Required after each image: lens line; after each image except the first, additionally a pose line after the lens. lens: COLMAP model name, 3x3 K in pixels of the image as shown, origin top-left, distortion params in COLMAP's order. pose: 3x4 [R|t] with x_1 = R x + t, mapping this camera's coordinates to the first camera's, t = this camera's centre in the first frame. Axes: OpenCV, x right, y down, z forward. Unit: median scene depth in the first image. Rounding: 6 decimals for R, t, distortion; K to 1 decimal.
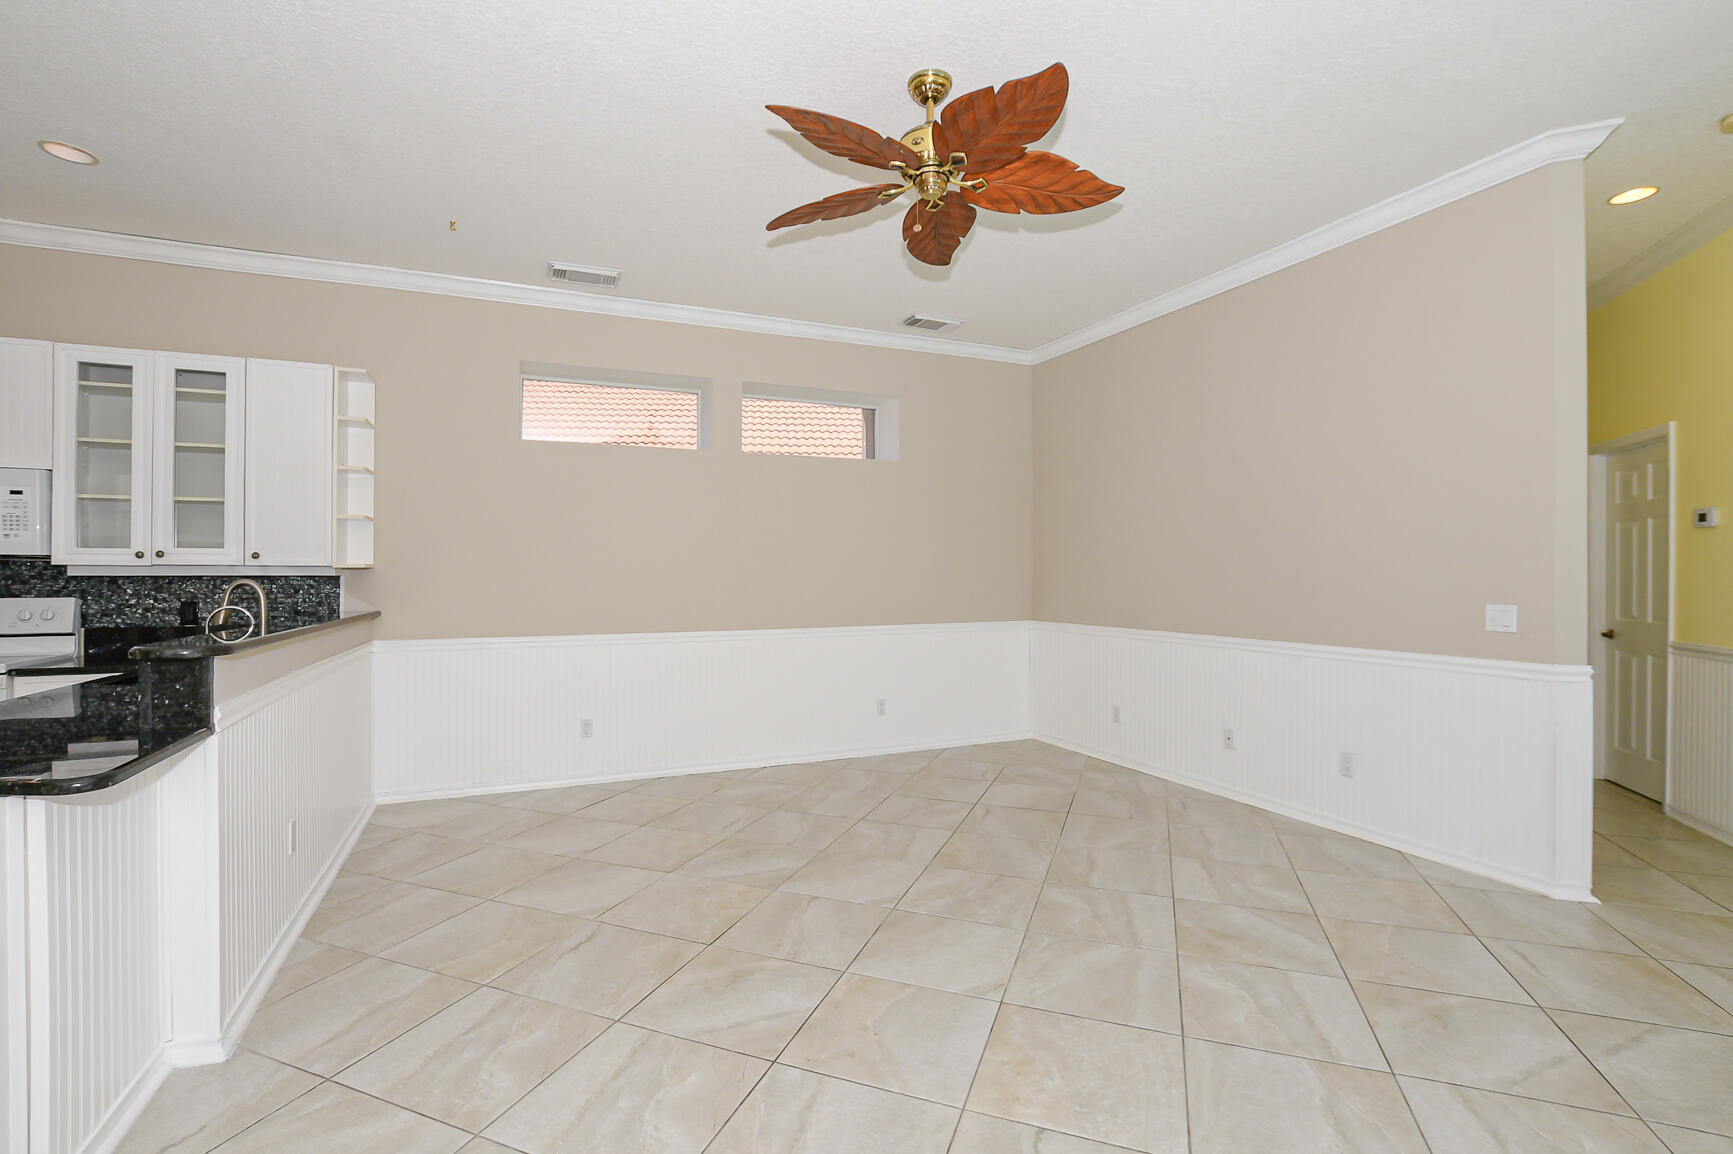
lens RADIAL K [[776.8, 0, 856.3], [0, 776.8, 574.6], [0, 0, 1]] dist [-0.031578, 0.004283]
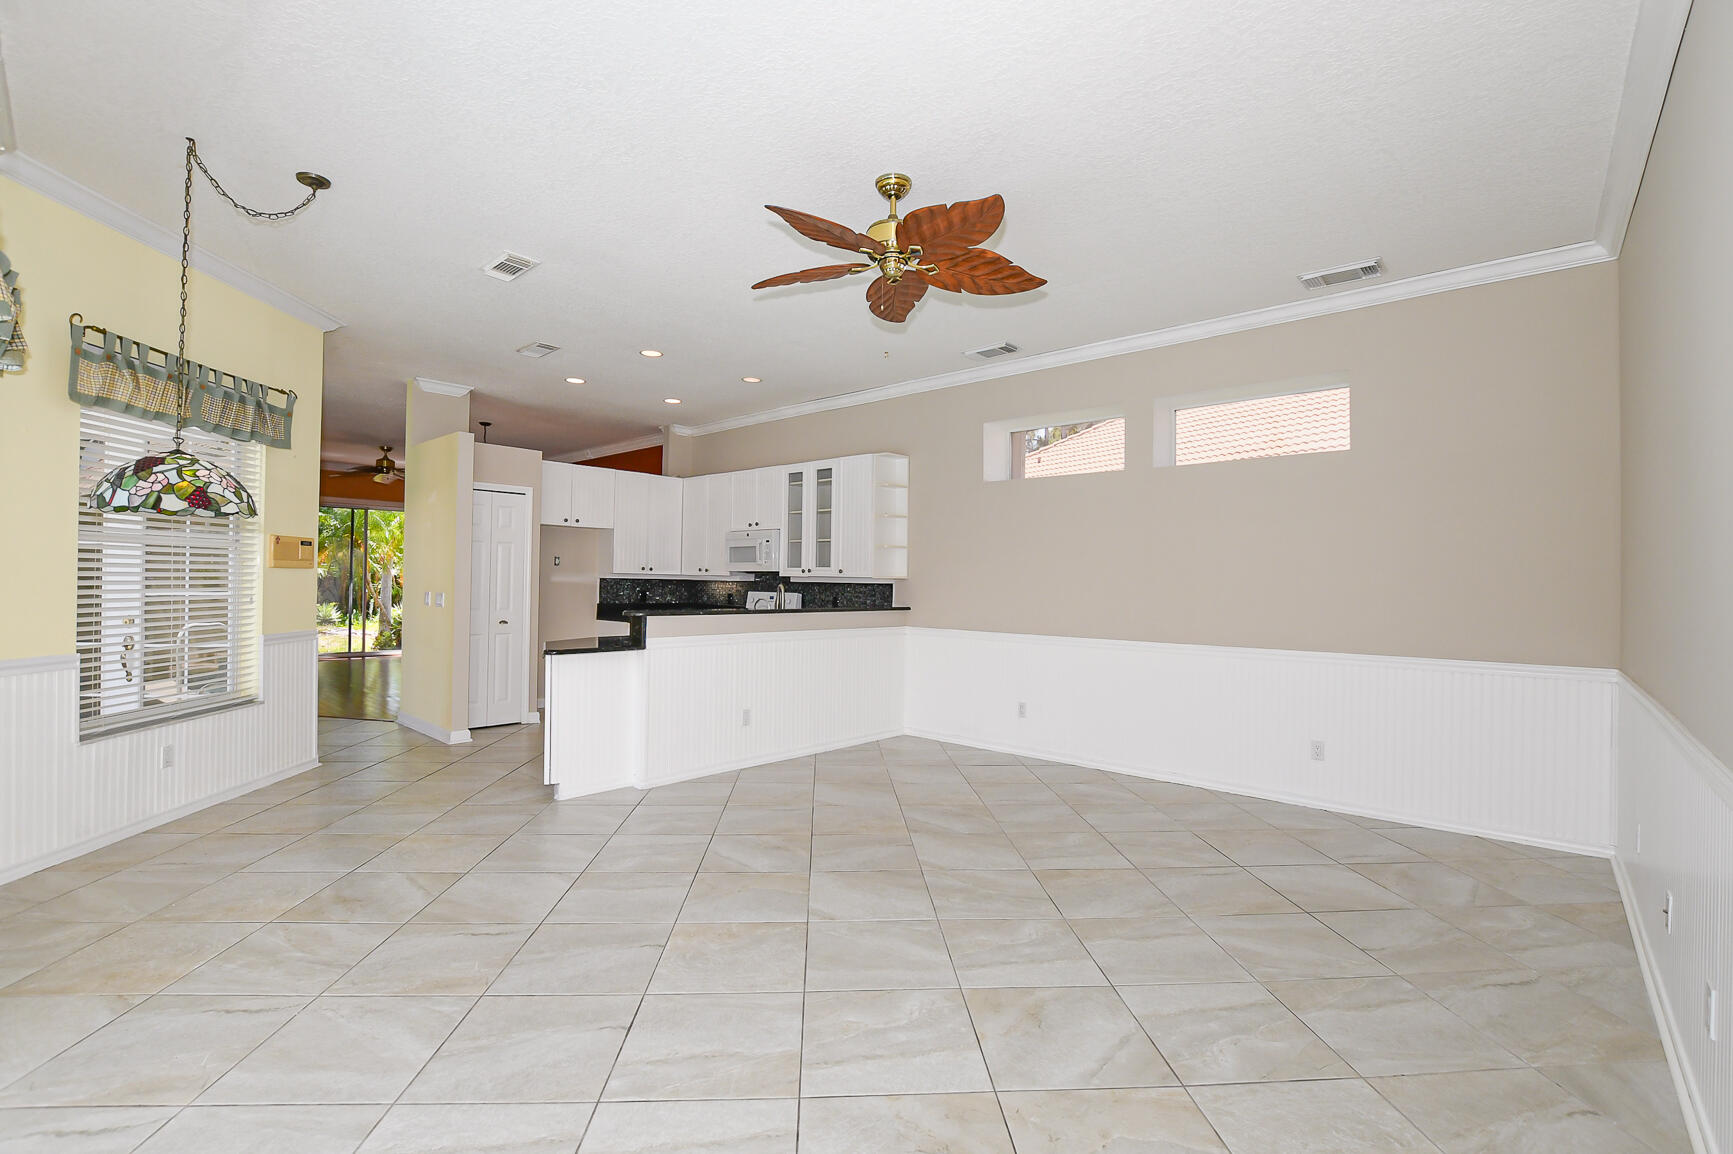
lens RADIAL K [[776.8, 0, 874.7], [0, 776.8, 573.0], [0, 0, 1]] dist [-0.031578, 0.004283]
pose [[0.408900, -0.001719, -0.912578, 0.882676], [-0.011860, 0.999904, -0.007198, -0.009088], [0.912502, 0.013767, 0.408840, 0.358854]]
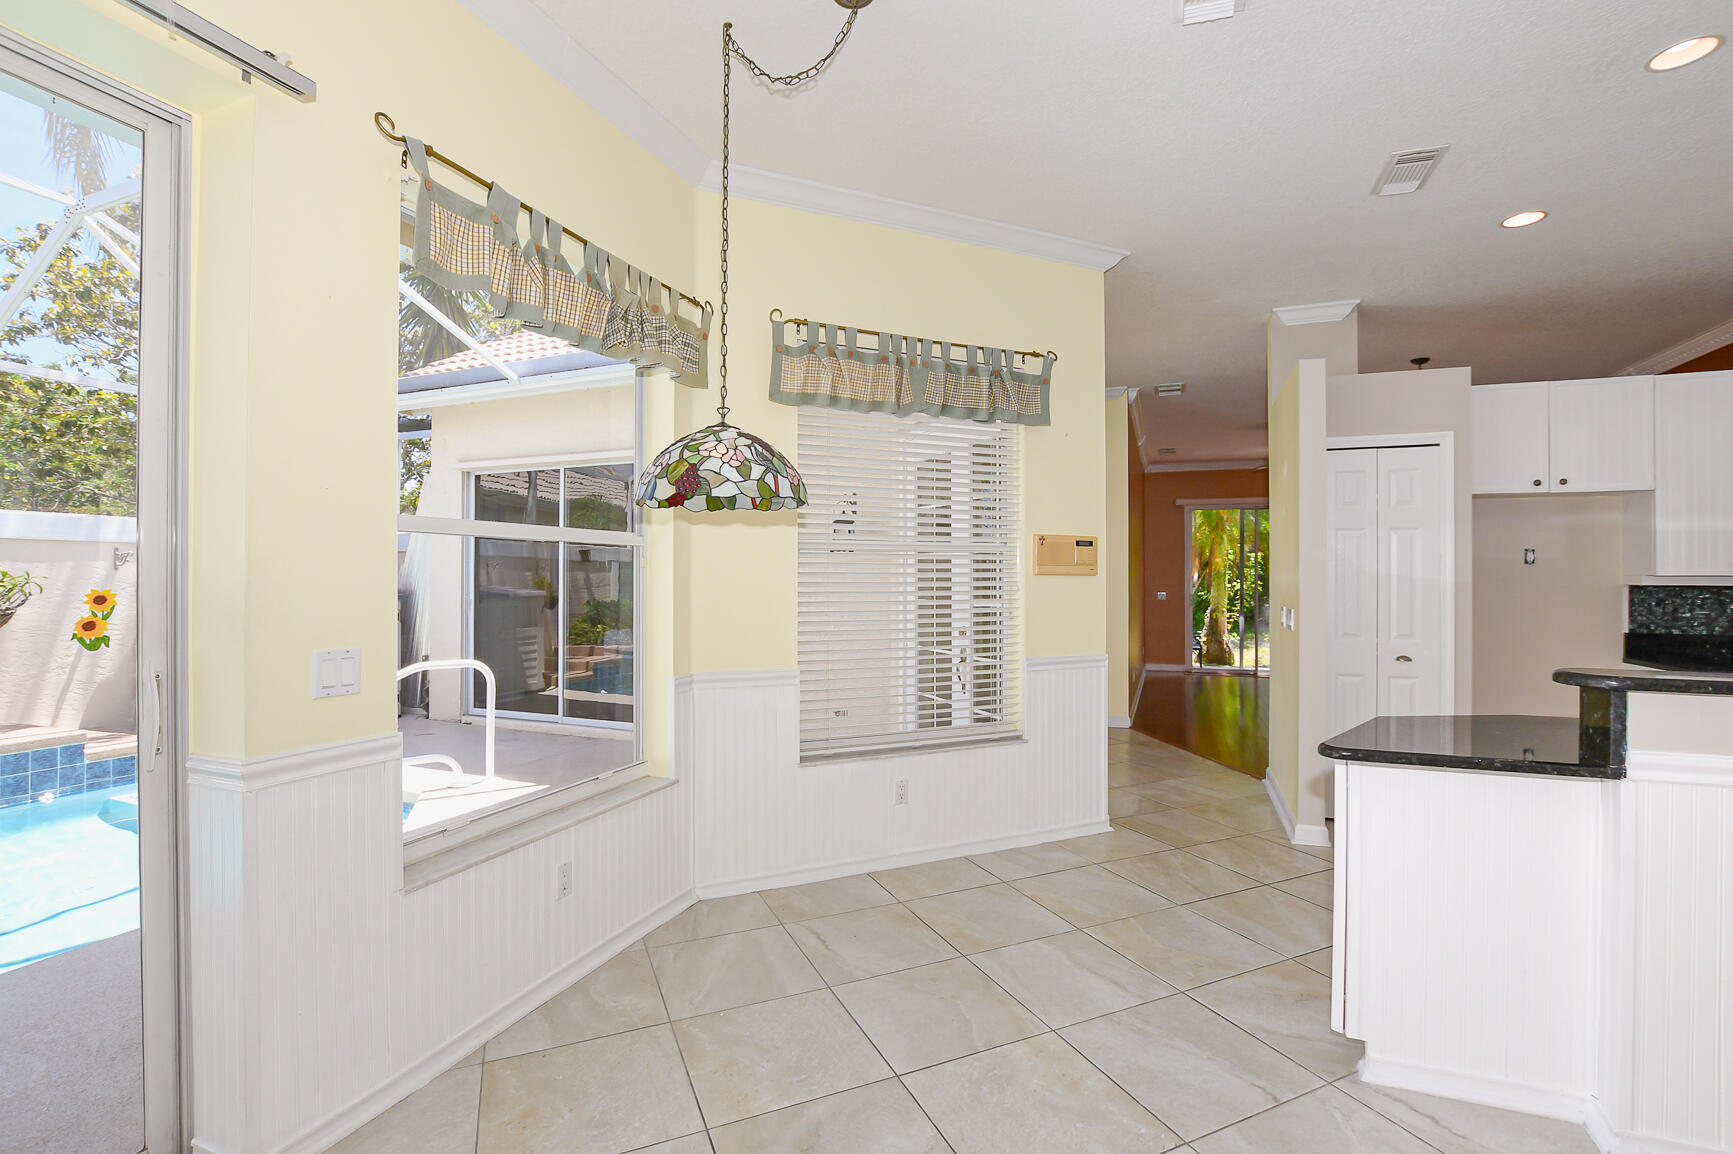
lens RADIAL K [[776.8, 0, 866.4], [0, 776.8, 567.7], [0, 0, 1]] dist [-0.031578, 0.004283]
pose [[-0.713532, -0.012276, -0.700515, 0.202624], [-0.001678, 0.999874, -0.015813, -0.008310], [0.700620, -0.010107, -0.713463, 0.545407]]
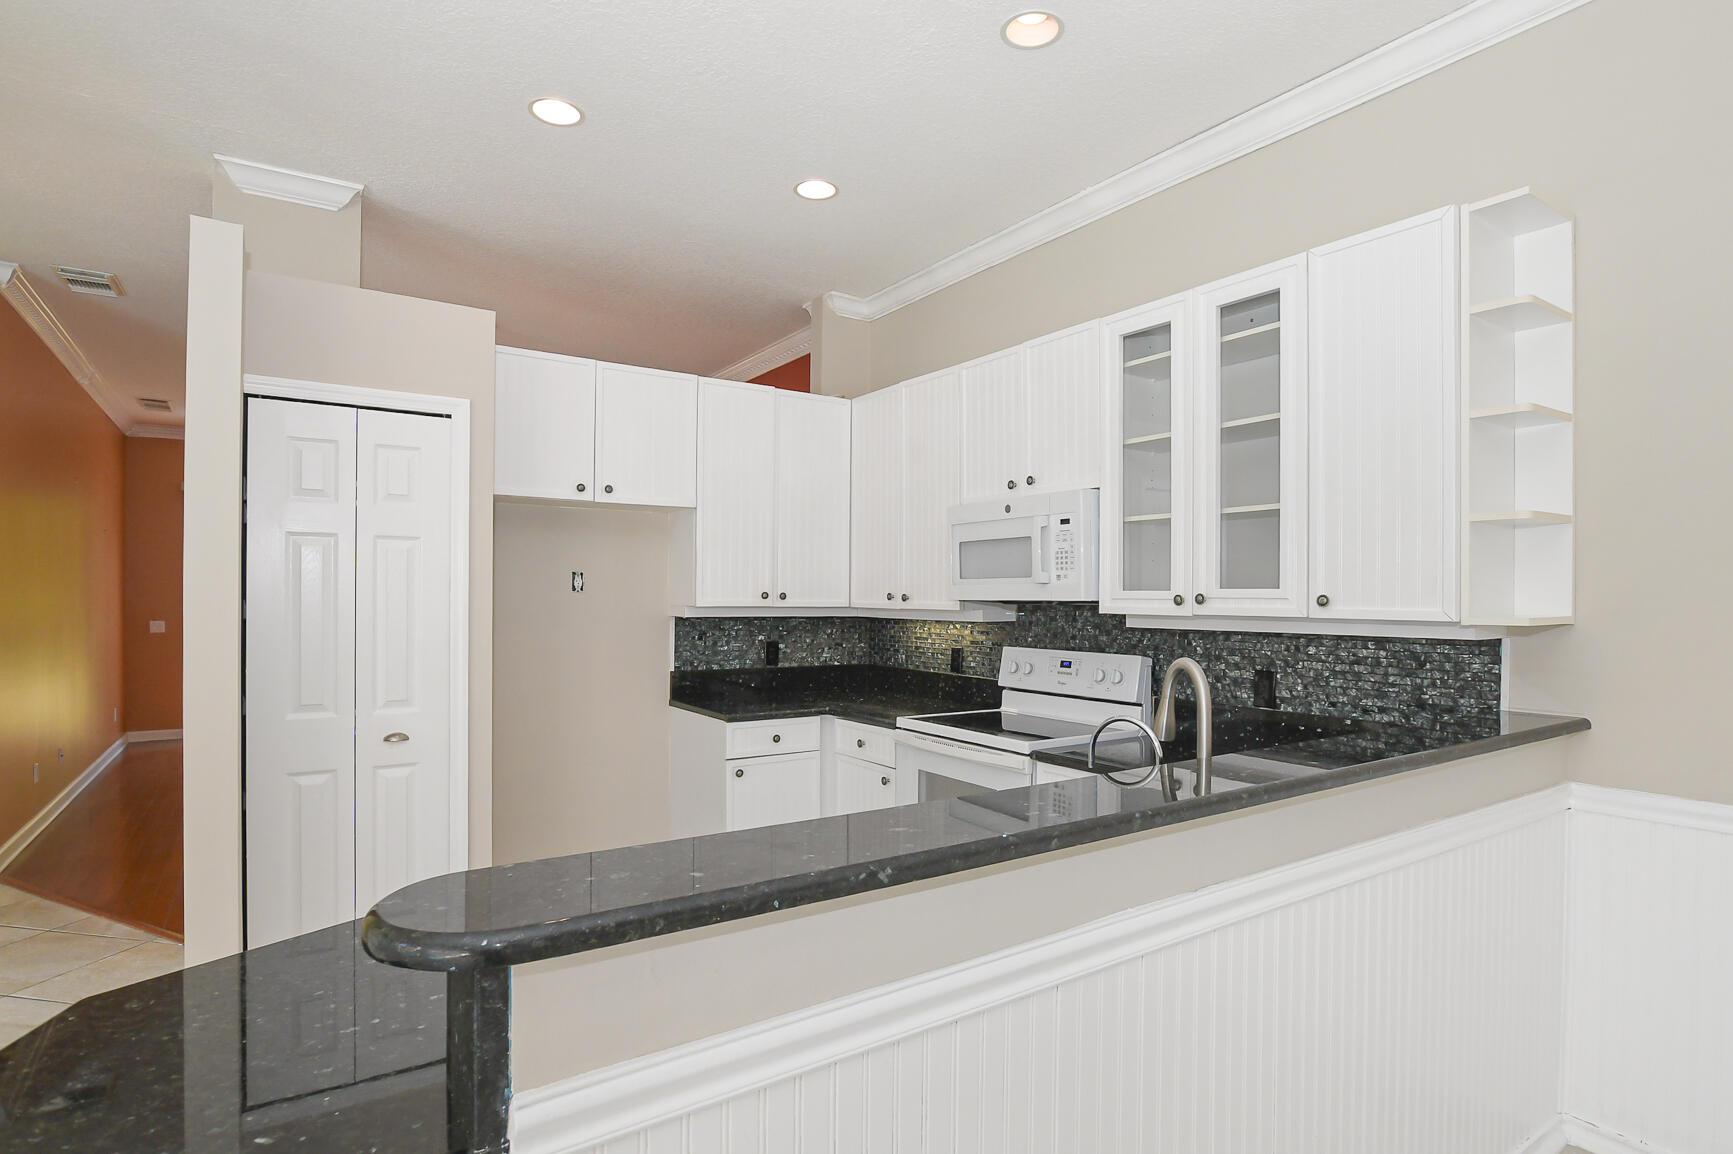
lens RADIAL K [[860.3, 0, 886.8], [0, 860.3, 589.9], [0, 0, 1]] dist [-0.022173, 0.002775]
pose [[0.198211, -0.004095, -0.980151, -0.252787], [0.000376, 0.999992, -0.004102, -0.031708], [0.980159, 0.000444, 0.198210, 0.585672]]
